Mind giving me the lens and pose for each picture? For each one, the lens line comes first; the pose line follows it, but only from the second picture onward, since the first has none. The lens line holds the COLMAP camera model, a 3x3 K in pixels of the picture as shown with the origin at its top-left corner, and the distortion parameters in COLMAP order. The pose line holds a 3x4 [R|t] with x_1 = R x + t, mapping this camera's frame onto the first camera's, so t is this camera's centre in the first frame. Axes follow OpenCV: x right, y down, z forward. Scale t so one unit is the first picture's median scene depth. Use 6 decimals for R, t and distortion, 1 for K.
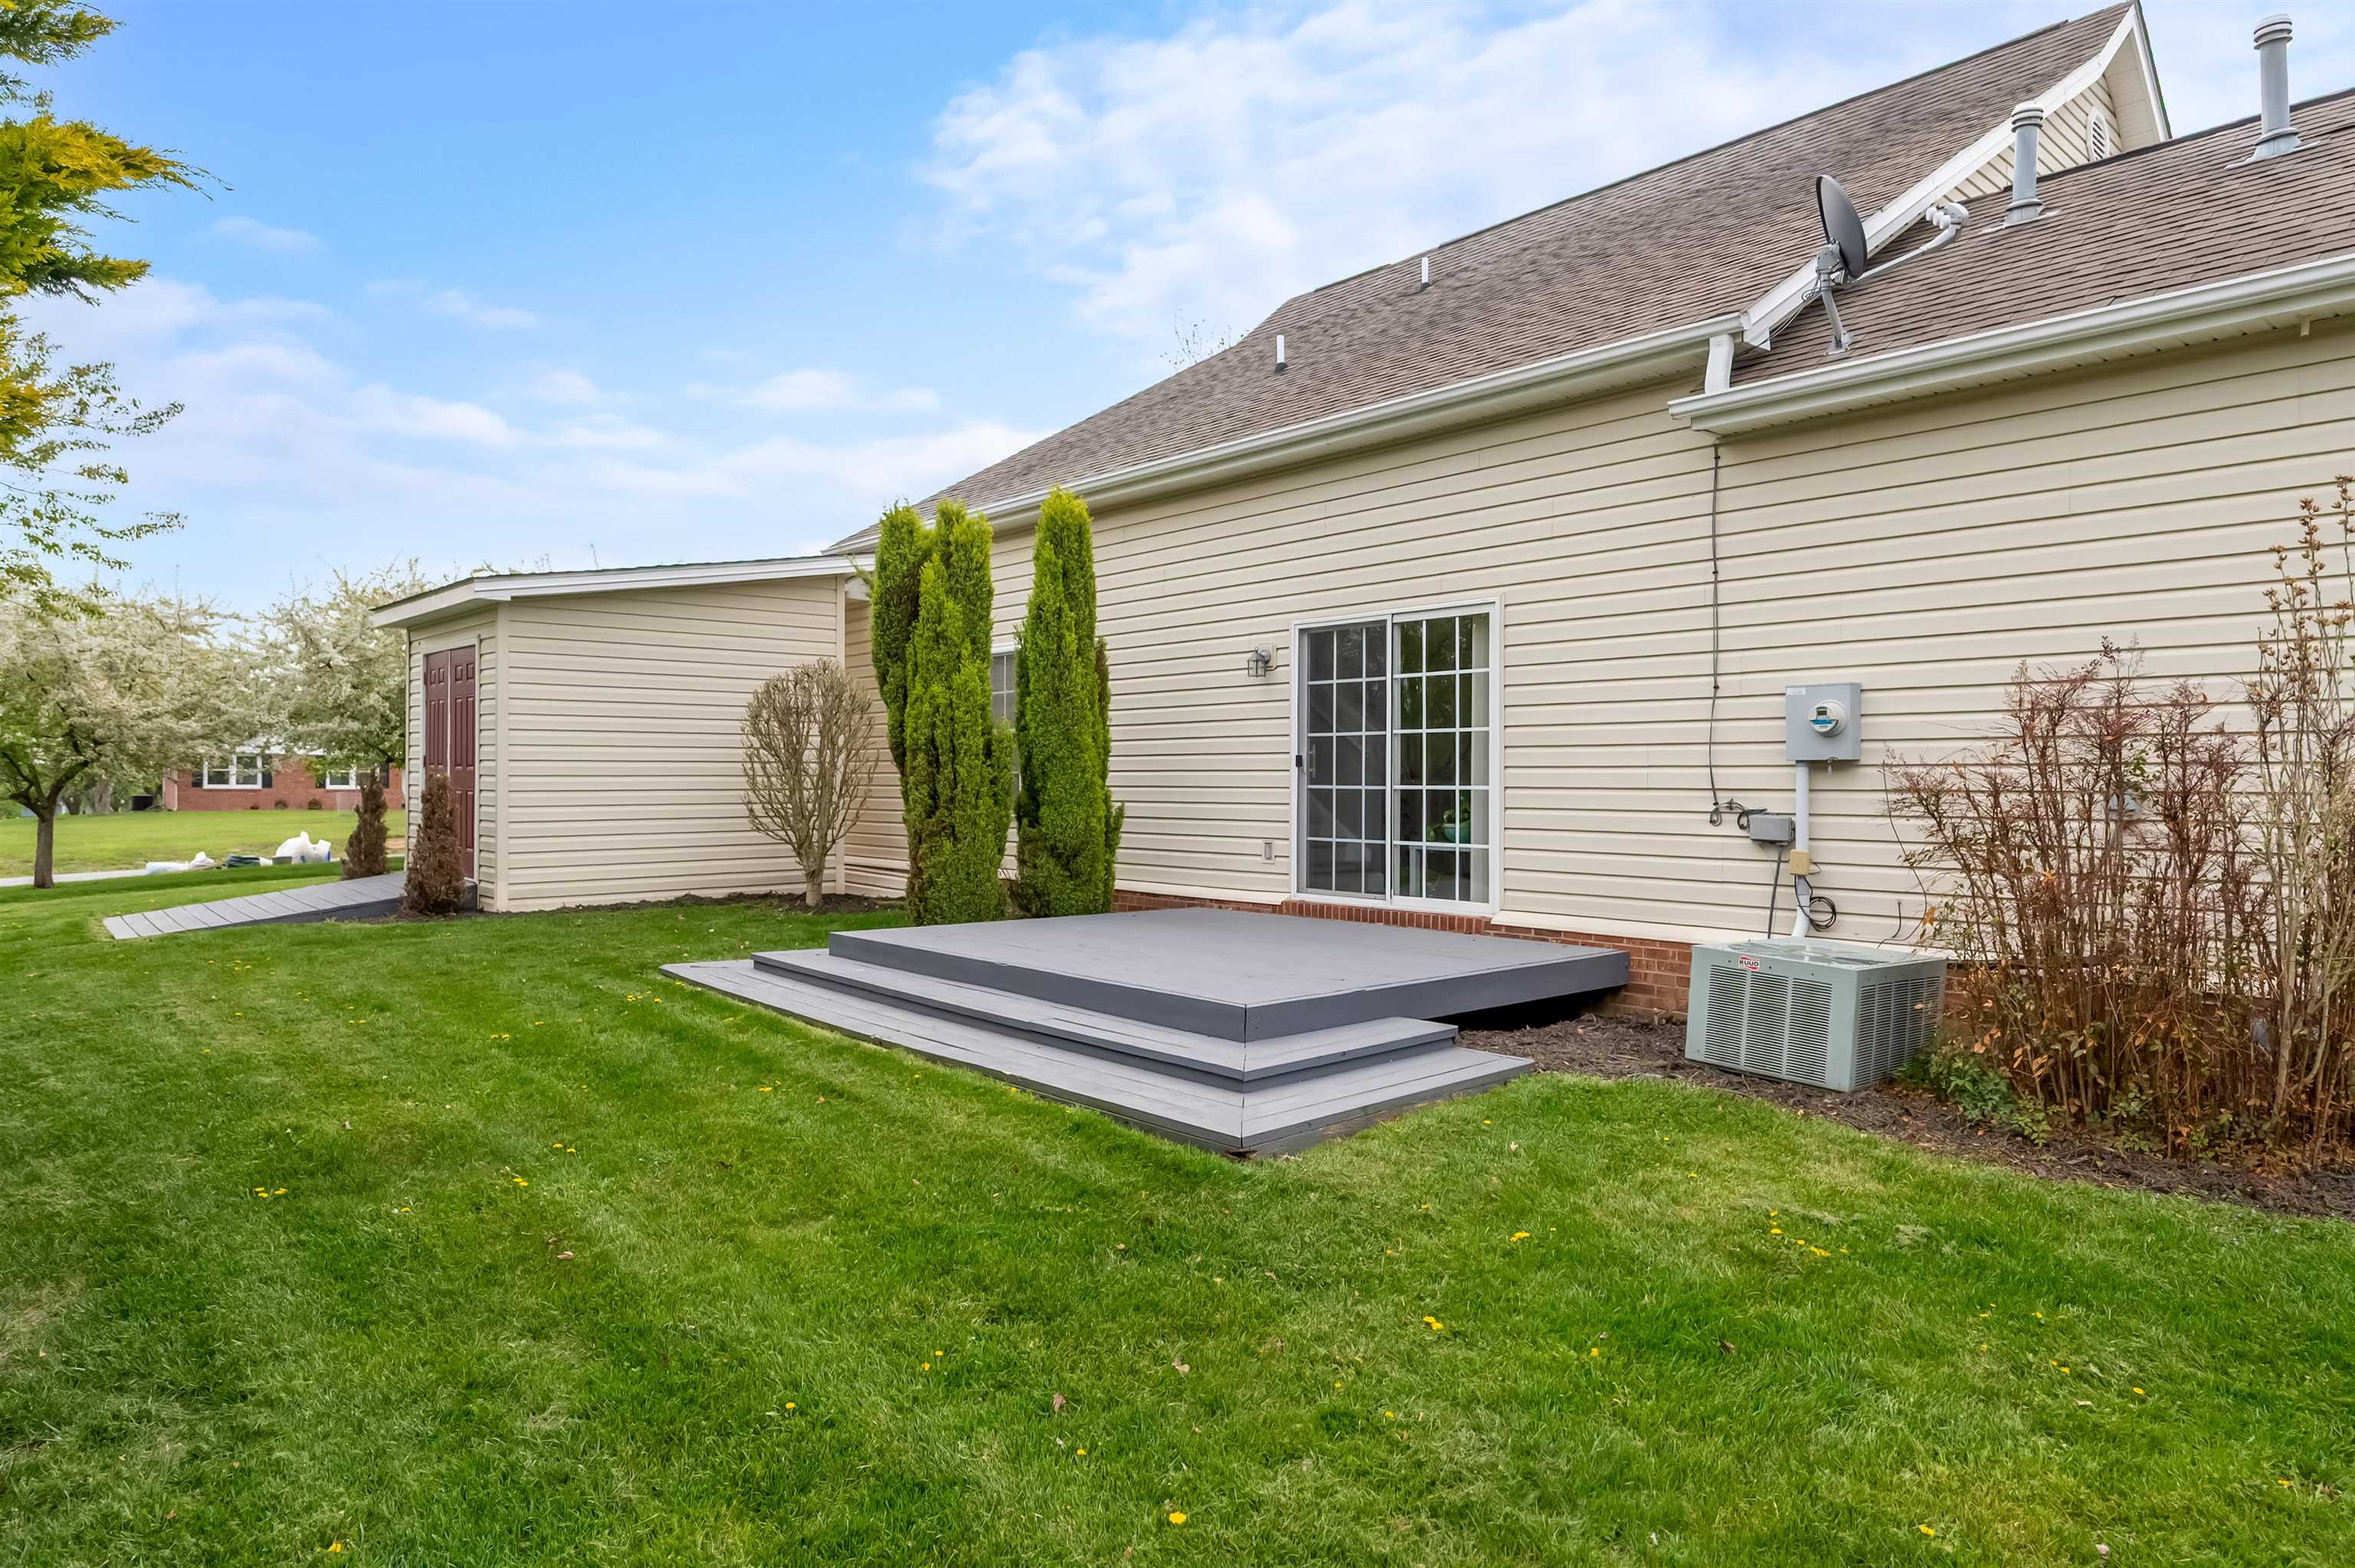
lens RADIAL K [[1374.1, 0, 1176.9], [0, 1374.1, 785.7], [0, 0, 1]] dist [-0.008080, -0.000896]
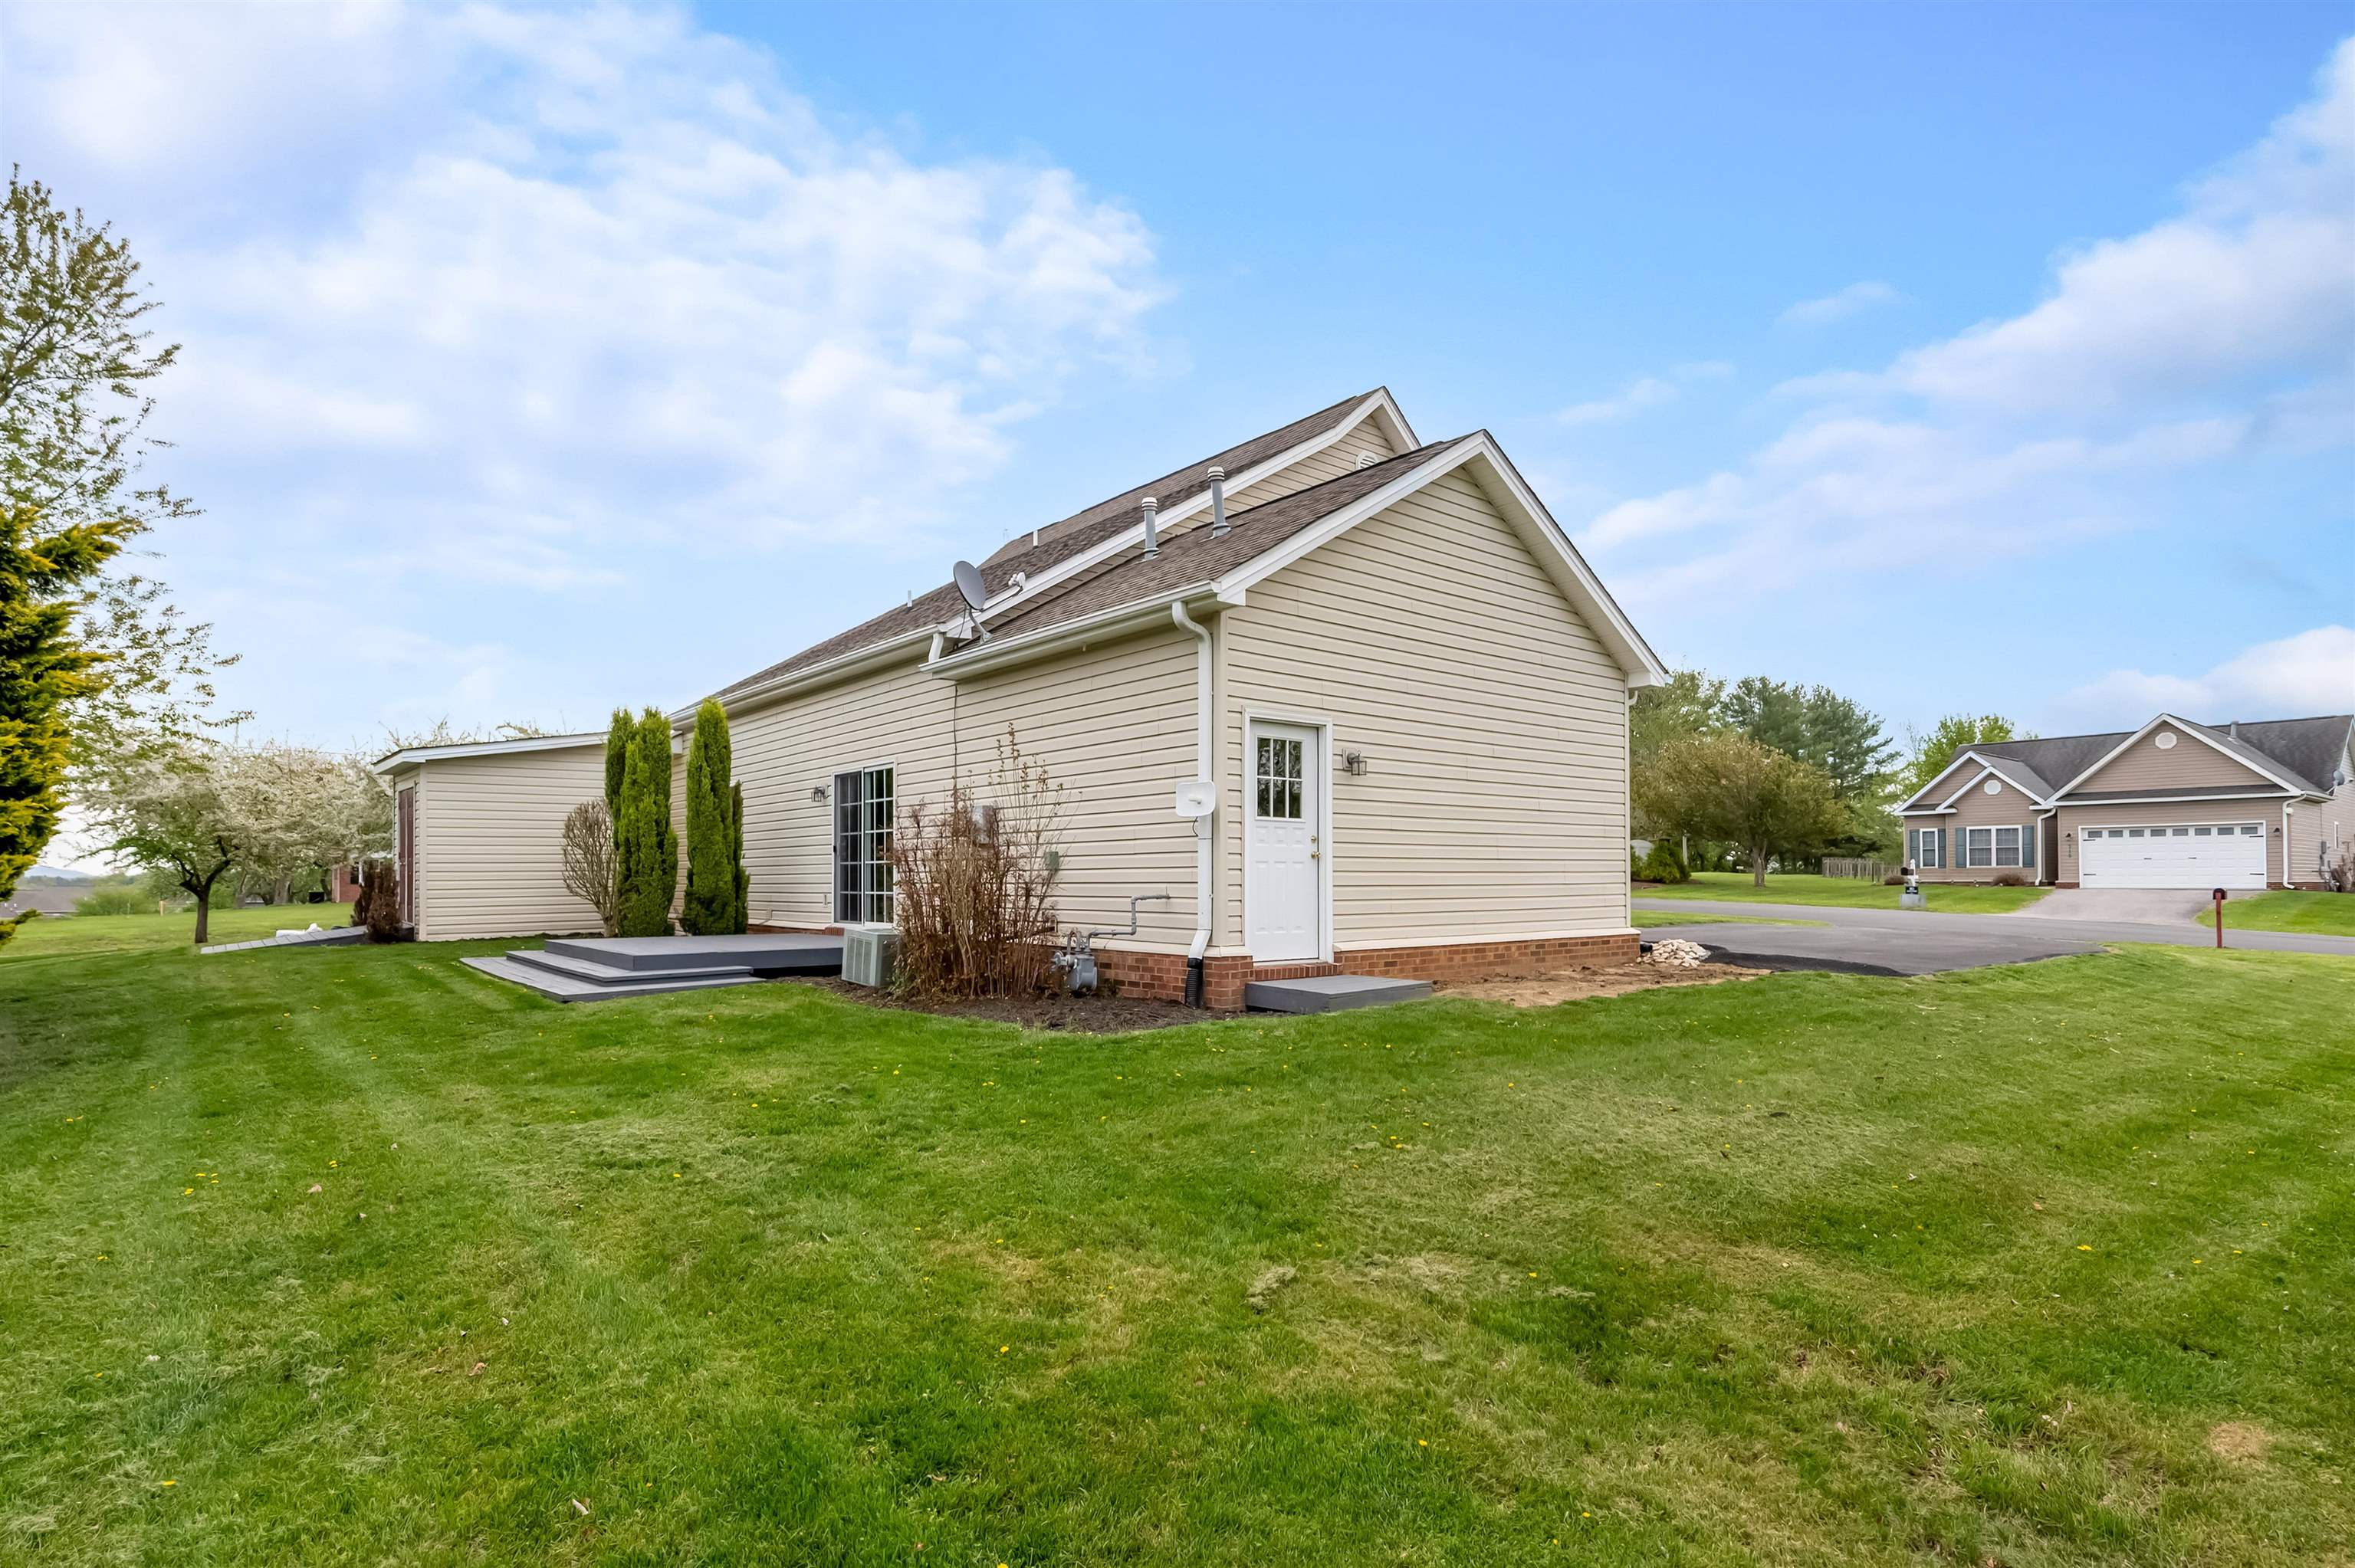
lens RADIAL K [[1160.0, 0, 1134.7], [0, 1160.0, 857.4], [0, 0, 1]] dist [-0.001890, -0.000179]
pose [[0.998987, -0.009551, -0.043979, 0.521276], [0.008693, 0.999769, -0.019663, 0.025229], [0.044157, 0.019260, 0.998839, -0.469841]]
